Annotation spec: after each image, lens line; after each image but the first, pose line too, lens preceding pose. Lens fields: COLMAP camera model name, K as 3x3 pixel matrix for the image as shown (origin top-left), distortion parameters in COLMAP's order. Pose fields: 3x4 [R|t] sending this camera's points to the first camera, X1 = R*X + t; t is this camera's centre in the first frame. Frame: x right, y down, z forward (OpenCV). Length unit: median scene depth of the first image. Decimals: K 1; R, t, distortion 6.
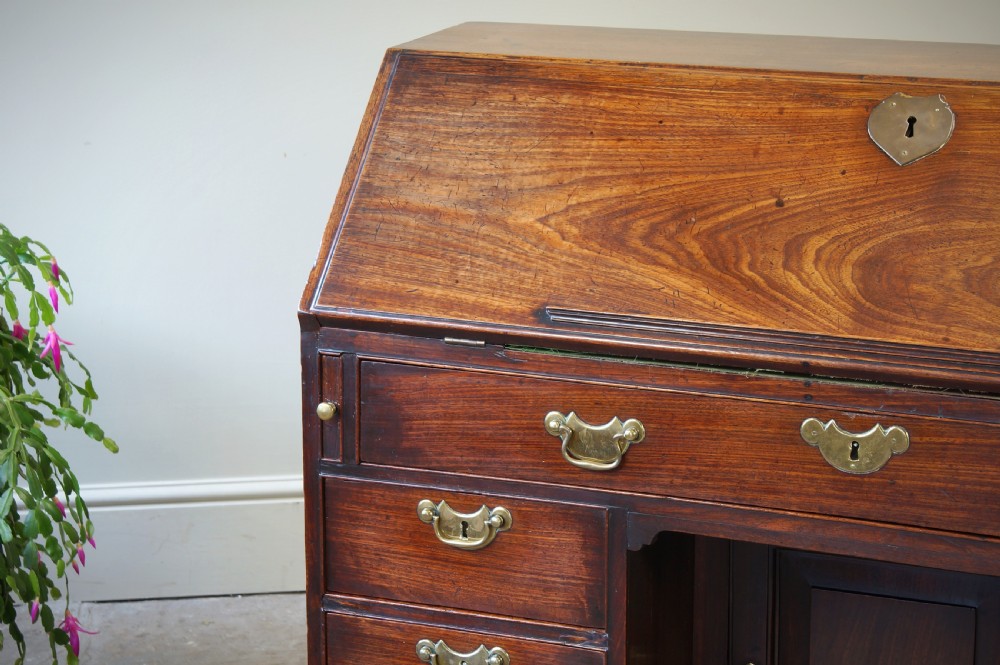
lens RADIAL K [[2564.2, 0, 516.2], [0, 2564.2, 336.3], [0, 0, 1]] dist [0.090261, 0.000000]
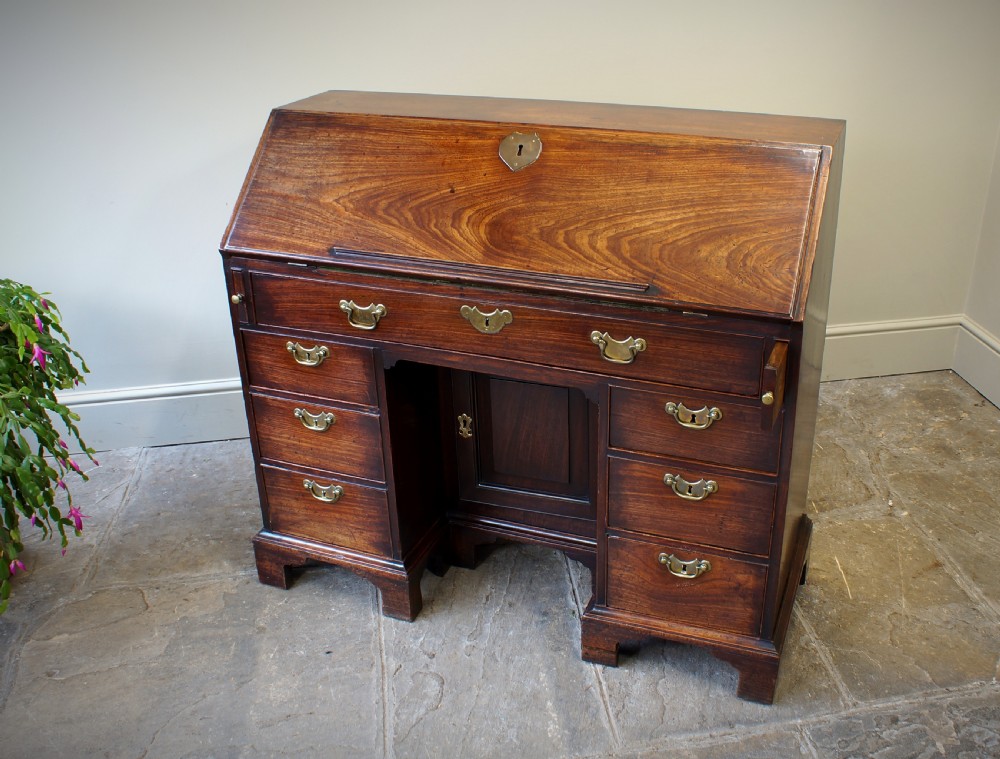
lens RADIAL K [[1015.5, 0, 563.6], [0, 1015.5, 362.6], [0, 0, 1]] dist [-0.114243, 0.000000]
pose [[0.999586, -0.016425, 0.023623, 0.161106], [0.012110, 0.984951, 0.172407, -0.053394], [-0.026100, -0.172049, 0.984743, 0.224634]]
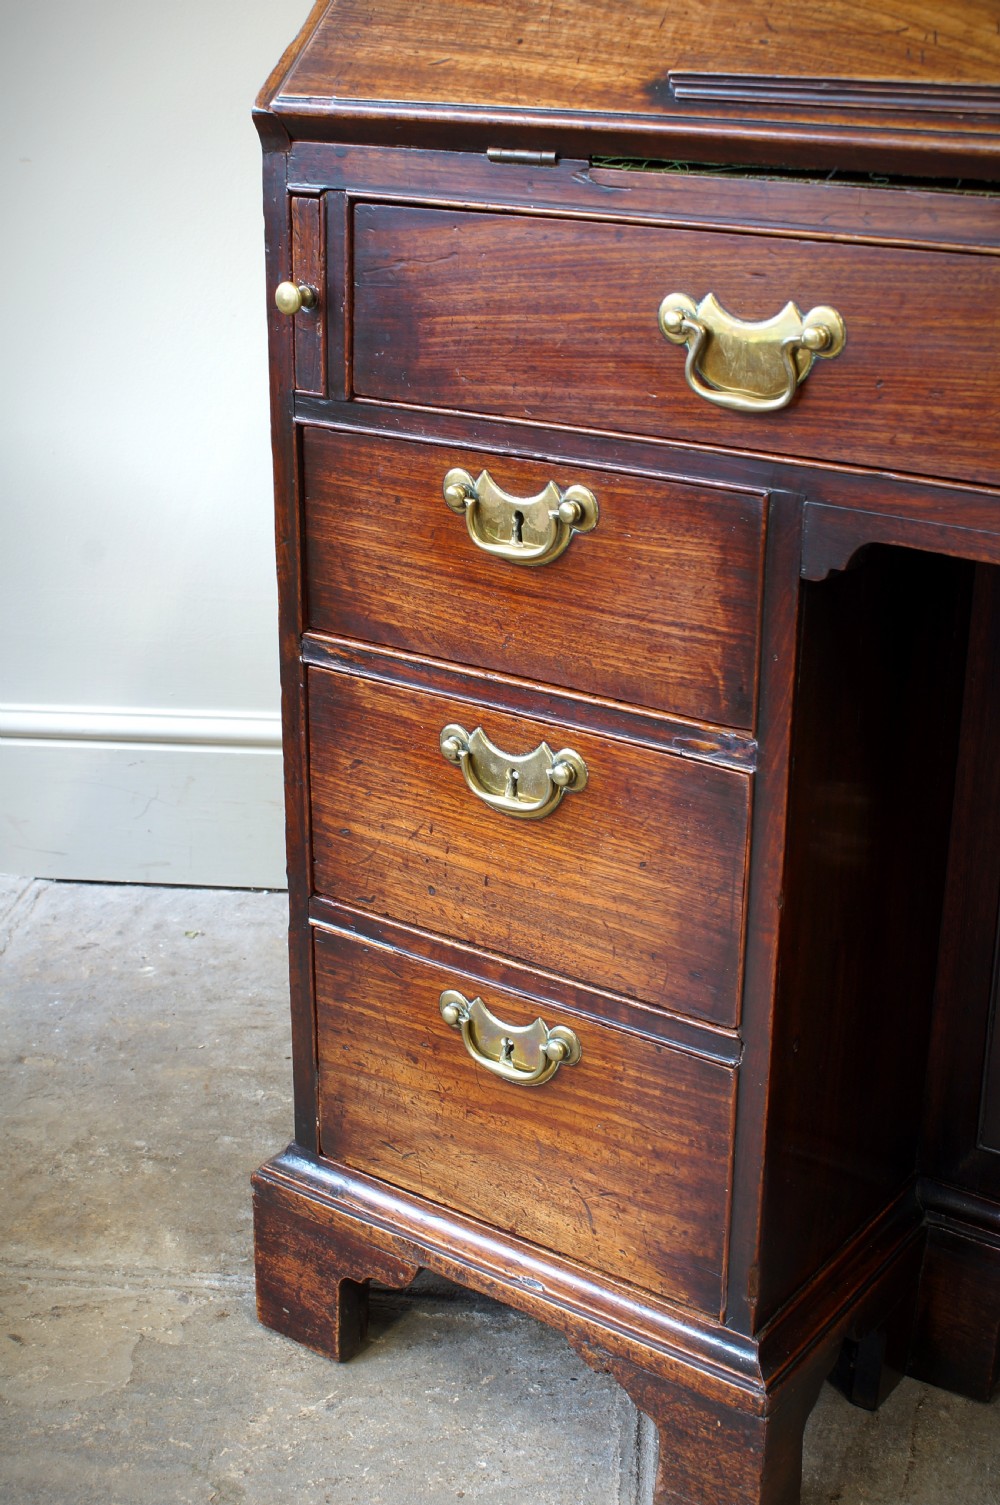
lens RADIAL K [[2032.5, 0, 502.9], [0, 2032.5, 743.3], [0, 0, 1]] dist [-0.065595, 0.000000]
pose [[0.967879, 0.094651, -0.232921, 0.081666], [-0.071762, 0.991893, 0.104873, 0.076641], [0.240959, -0.084790, 0.966824, 0.586687]]
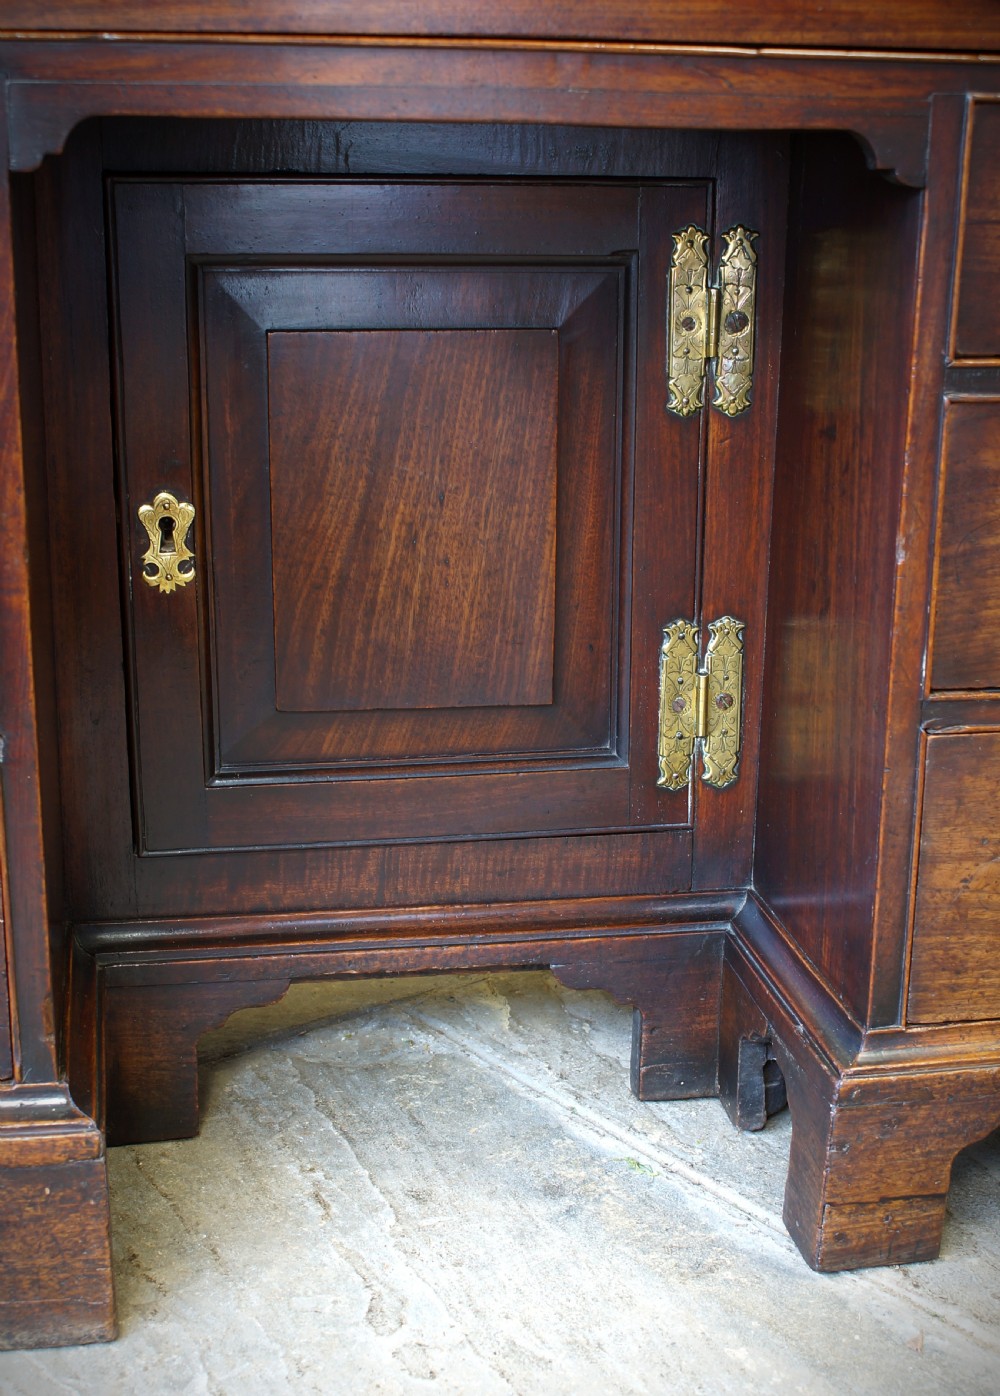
lens RADIAL K [[2154.1, 0, 518.4], [0, 2154.1, 761.3], [0, 0, 1]] dist [-0.066195, 0.000000]
pose [[0.851868, -0.148858, 0.502158, -0.086350], [0.120376, 0.988741, 0.088891, 0.162809], [-0.509736, -0.015275, 0.860195, 0.611498]]
